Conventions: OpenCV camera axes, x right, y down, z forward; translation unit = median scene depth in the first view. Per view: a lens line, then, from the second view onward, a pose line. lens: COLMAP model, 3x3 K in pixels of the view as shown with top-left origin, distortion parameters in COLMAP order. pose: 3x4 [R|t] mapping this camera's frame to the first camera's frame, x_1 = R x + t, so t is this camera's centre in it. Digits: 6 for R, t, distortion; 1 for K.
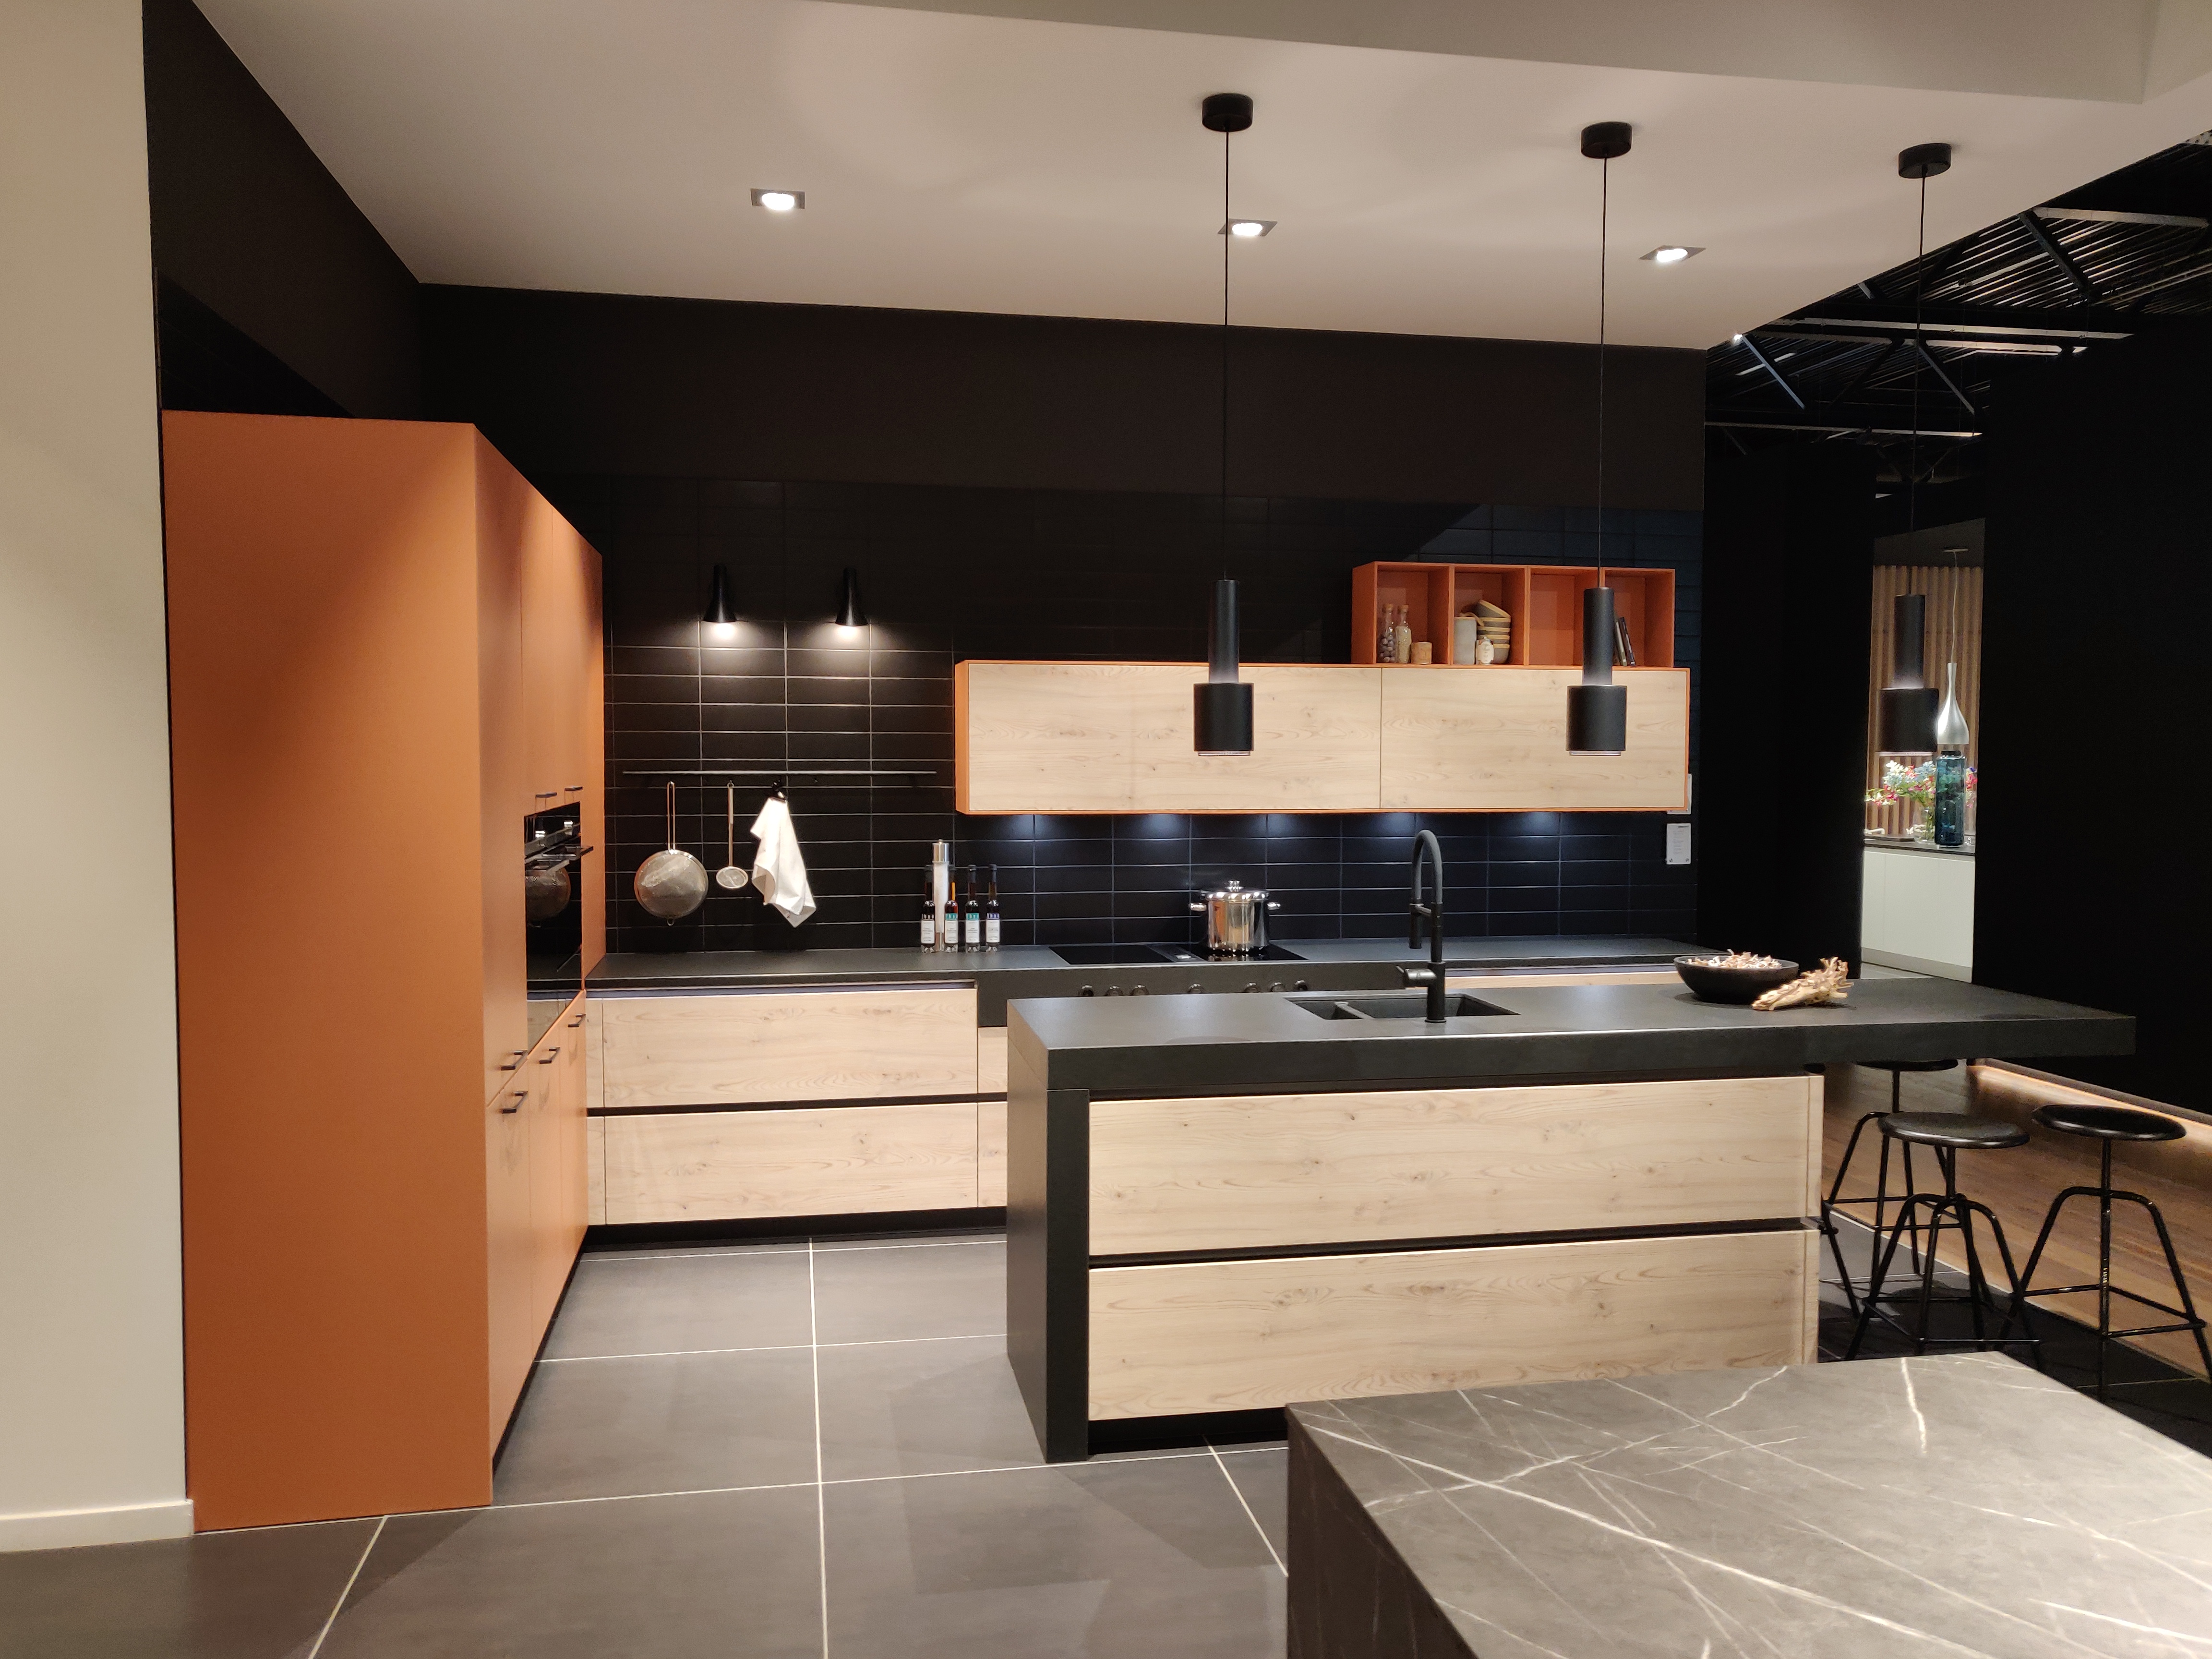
lens RADIAL K [[1693.8, 0, 1106.0], [0, 1693.8, 823.2], [0, 0, 1]] dist [-0.014531, -0.002995]
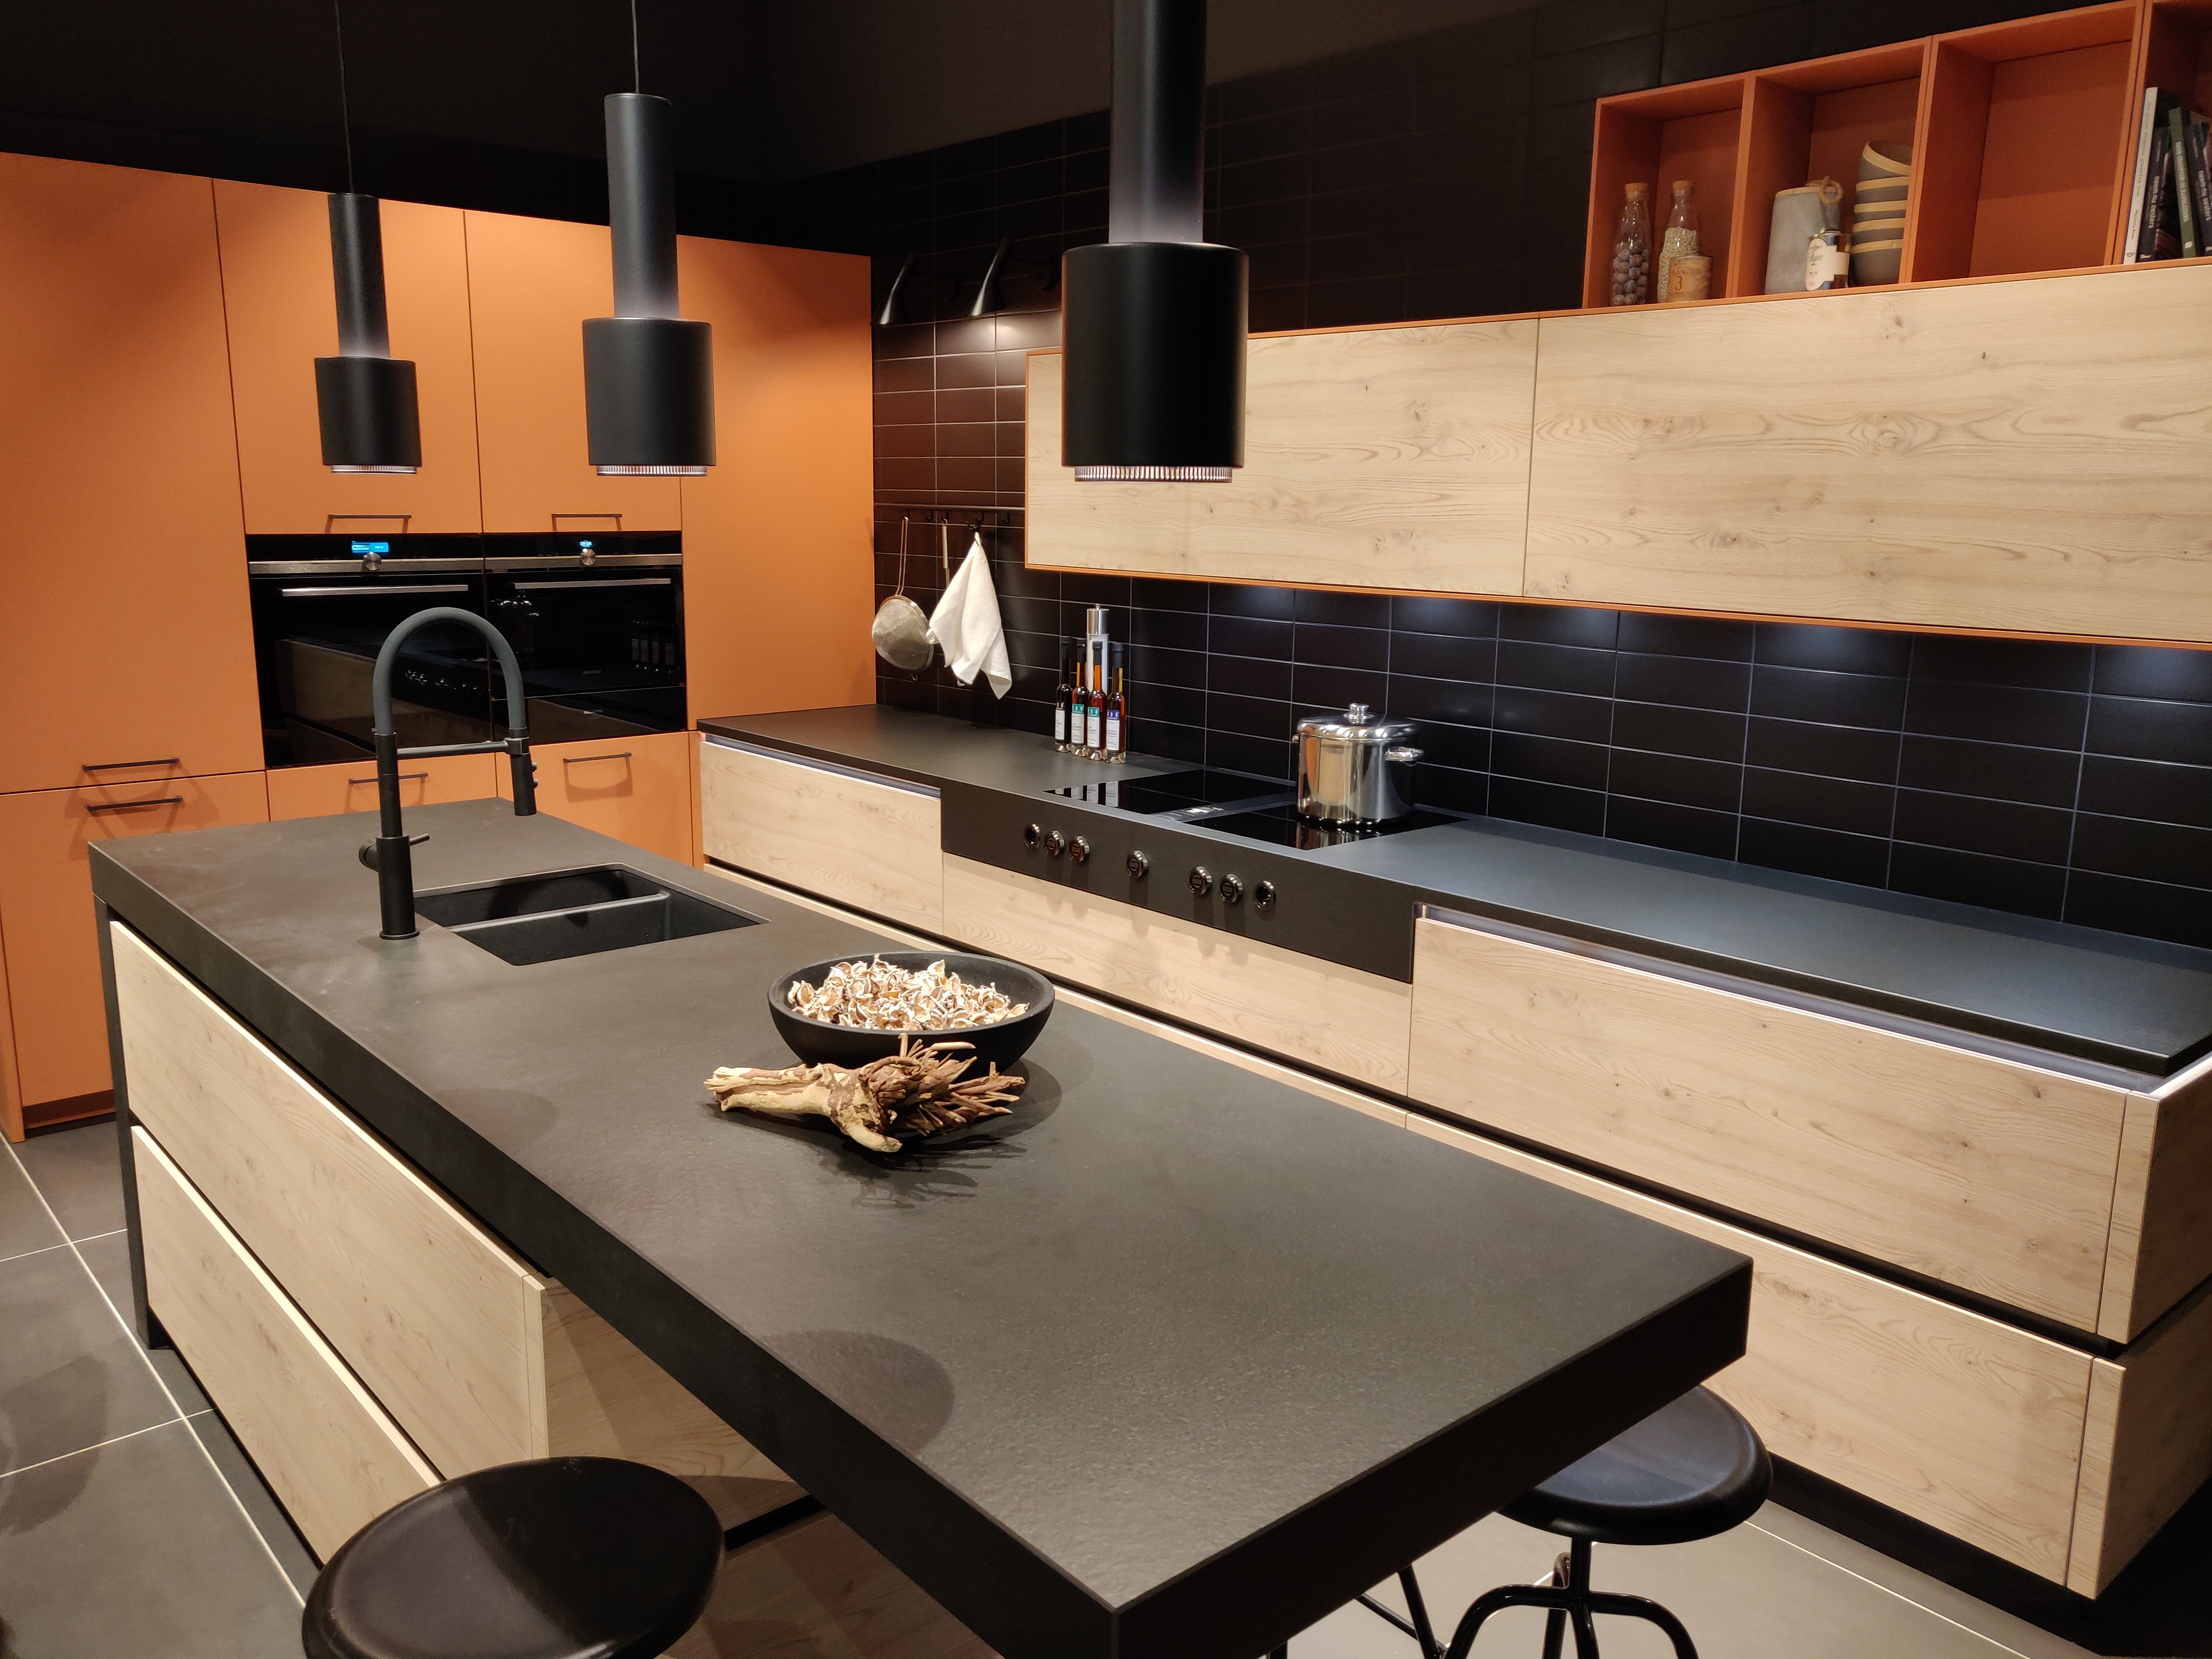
lens RADIAL K [[1693.8, 0, 1105.8], [0, 1693.8, 837.6], [0, 0, 1]] dist [-0.014531, -0.002995]
pose [[0.508262, 0.179025, -0.842389, 0.553343], [-0.049625, 0.982618, 0.178885, -0.022769], [0.859771, -0.049117, 0.508312, 0.624975]]
